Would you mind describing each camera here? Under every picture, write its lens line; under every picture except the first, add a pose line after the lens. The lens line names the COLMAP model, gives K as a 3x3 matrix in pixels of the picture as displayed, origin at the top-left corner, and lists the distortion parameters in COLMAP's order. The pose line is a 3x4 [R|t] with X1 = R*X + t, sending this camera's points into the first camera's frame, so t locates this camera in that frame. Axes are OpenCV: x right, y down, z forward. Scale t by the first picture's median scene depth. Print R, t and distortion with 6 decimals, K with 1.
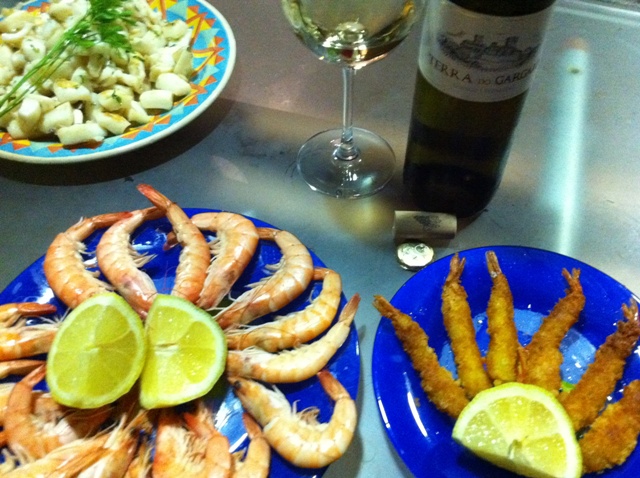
lens RADIAL K [[633.2, 0, 318.3], [0, 633.2, 241.0], [0, 0, 1]] dist [-0.017720, 0.000000]
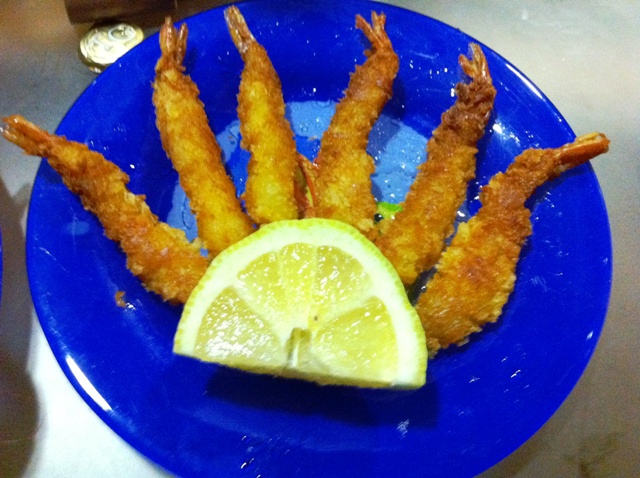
lens RADIAL K [[633.2, 0, 320.8], [0, 633.2, 238.0], [0, 0, 1]] dist [-0.017720, 0.000000]
pose [[0.957189, -0.221009, 0.186935, 0.217376], [0.185638, 0.964193, 0.189394, 0.132082], [-0.222100, -0.146583, 0.963942, 0.448187]]
